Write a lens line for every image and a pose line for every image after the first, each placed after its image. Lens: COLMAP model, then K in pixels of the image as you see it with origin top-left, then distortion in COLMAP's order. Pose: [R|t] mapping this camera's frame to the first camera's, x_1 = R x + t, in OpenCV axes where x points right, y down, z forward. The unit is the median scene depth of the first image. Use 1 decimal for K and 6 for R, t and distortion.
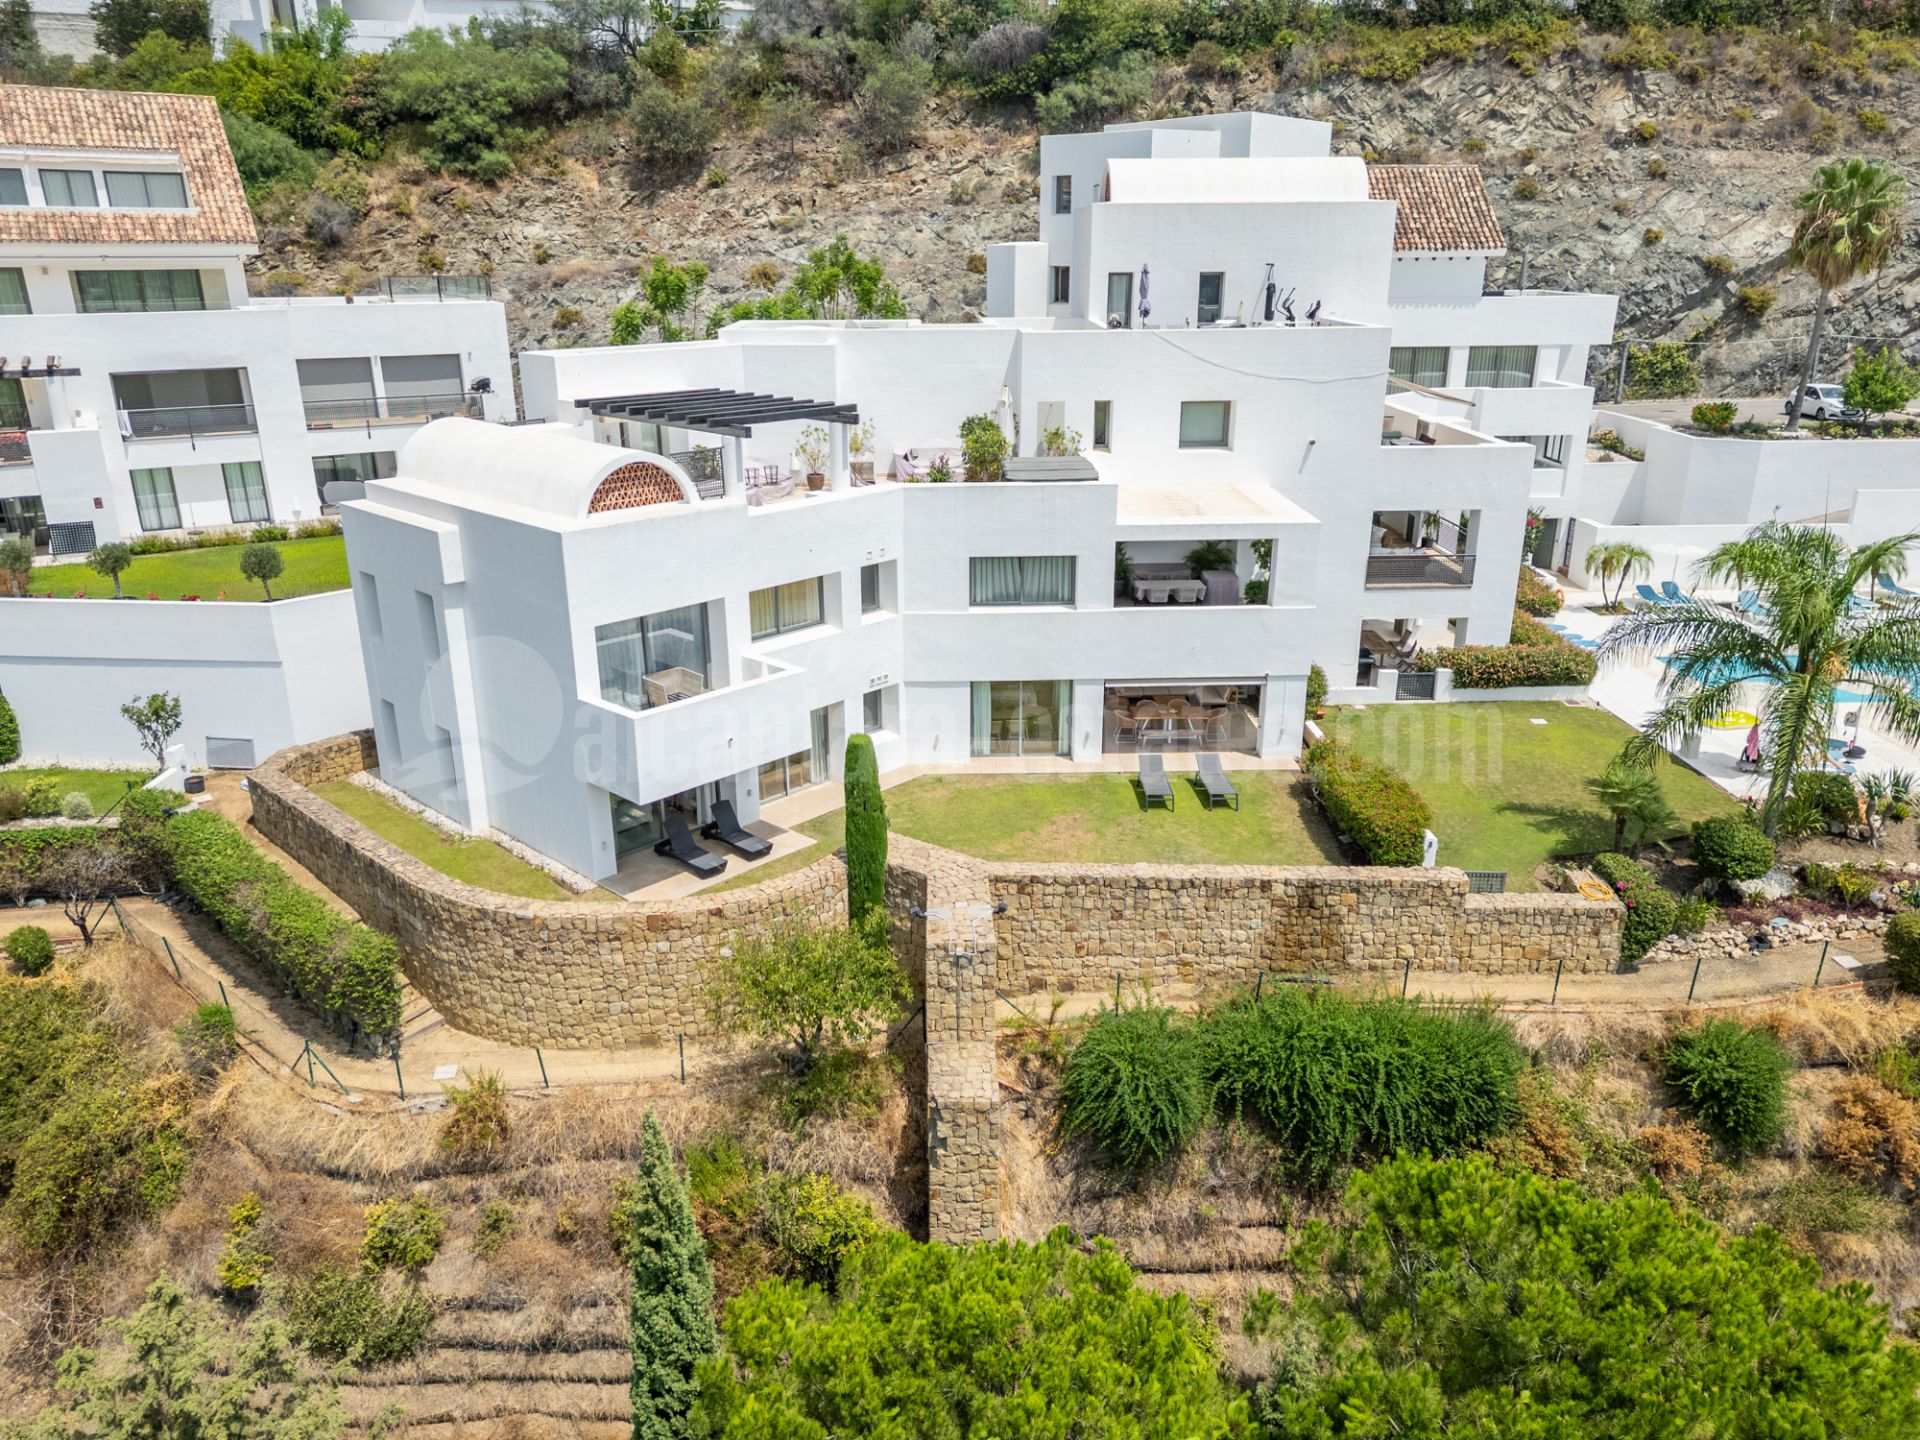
lens RADIAL K [[1363.1, 0, 972.0], [0, 1363.1, 727.5], [0, 0, 1]] dist [0.070227, -0.063785]
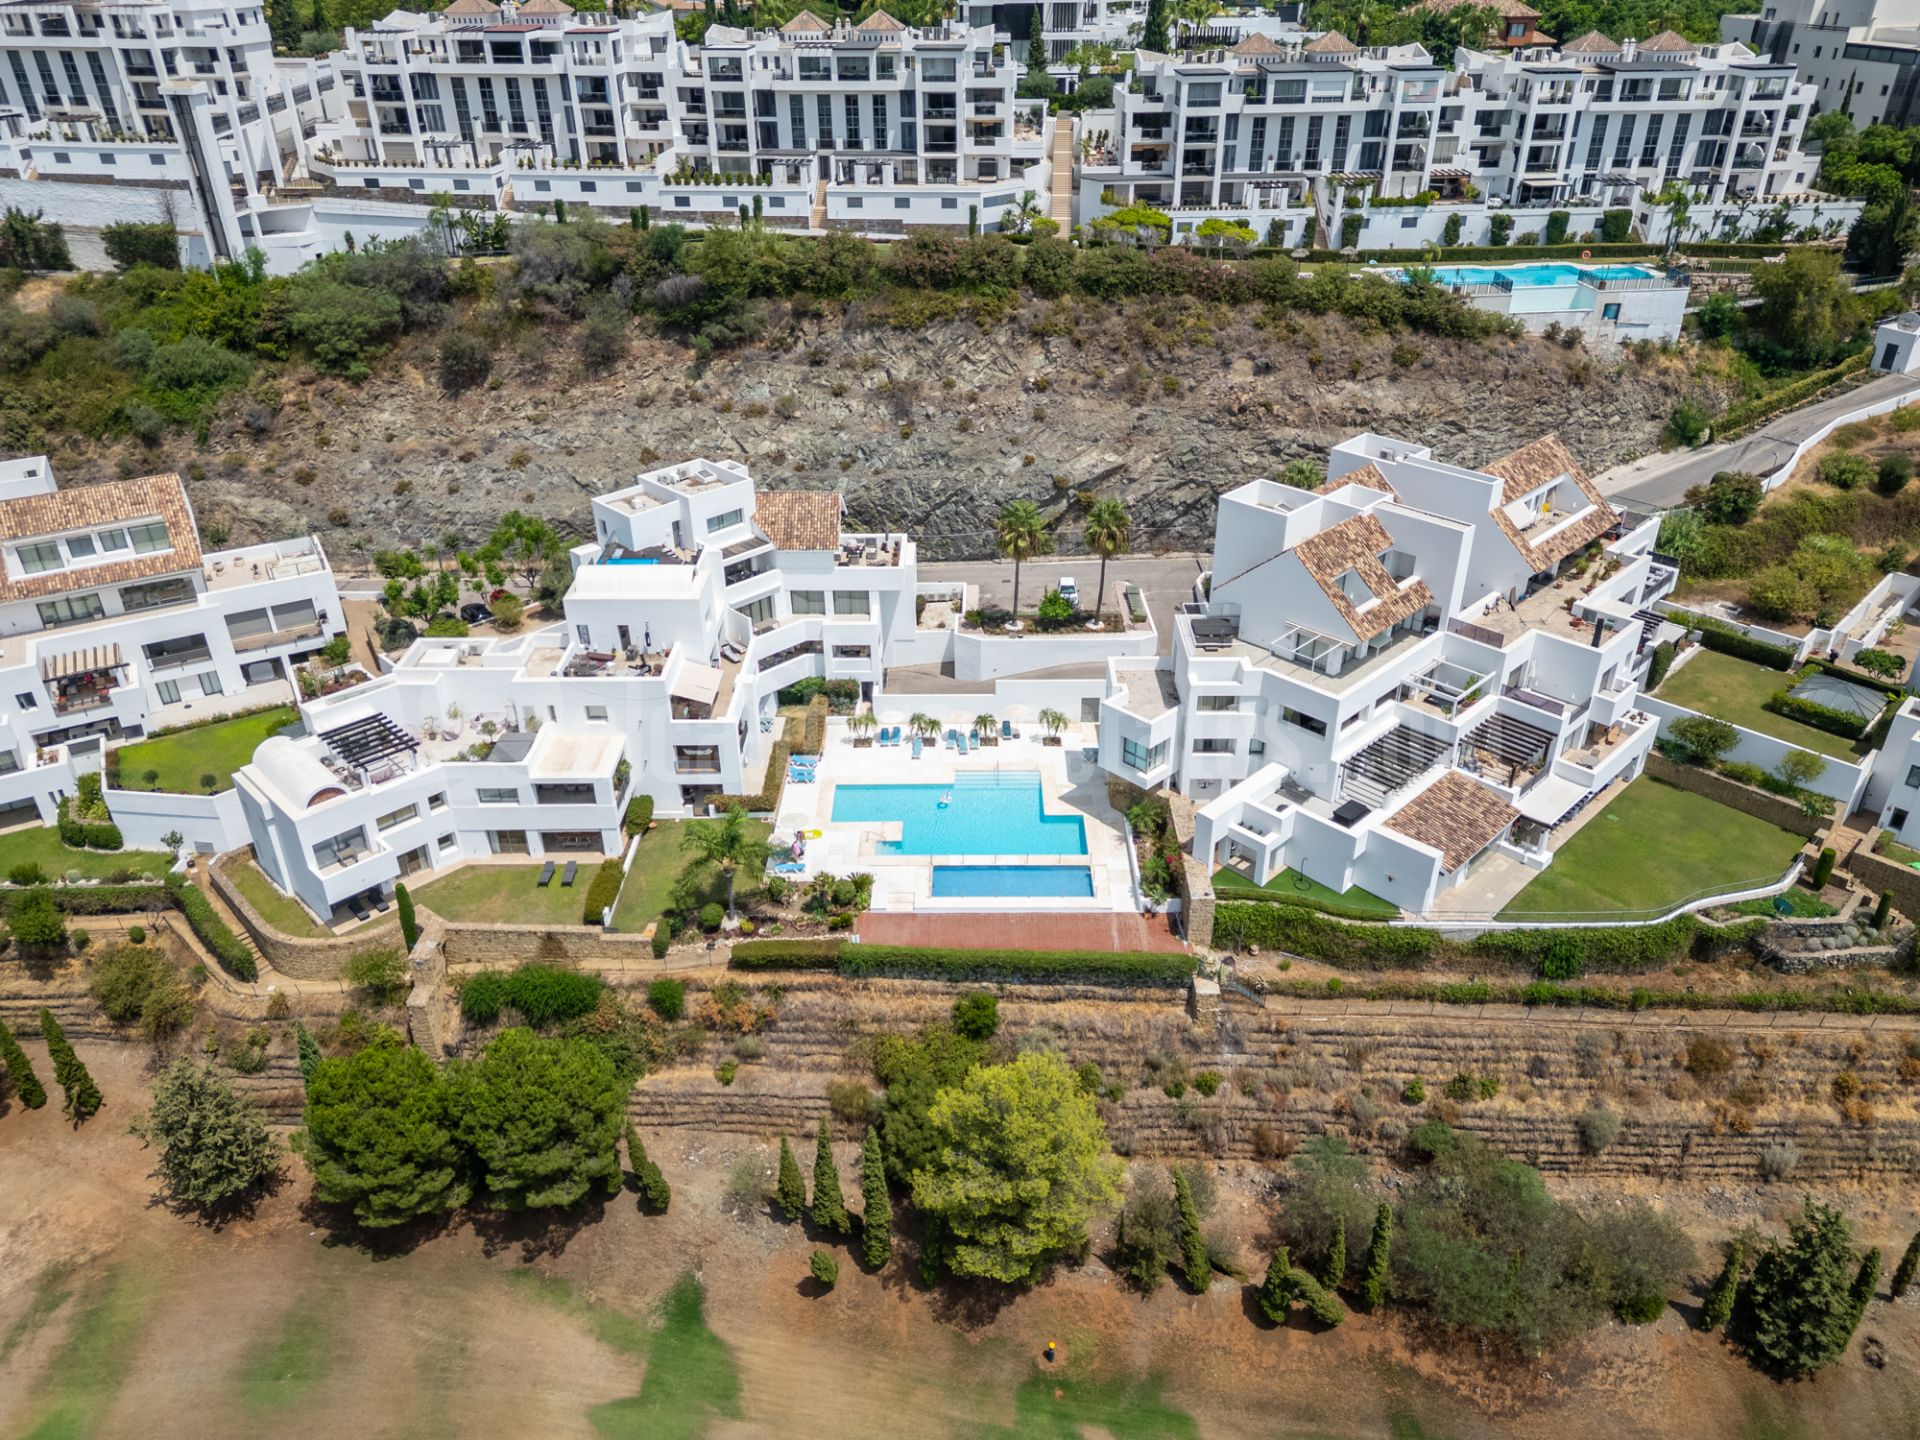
lens RADIAL K [[1363.1, 0, 972.0], [0, 1363.1, 727.5], [0, 0, 1]] dist [0.070227, -0.063785]
pose [[0.999381, 0.013950, -0.032303, 0.481927], [-0.007777, 0.982918, 0.183878, -0.340986], [0.034316, -0.183513, 0.982418, -0.714339]]
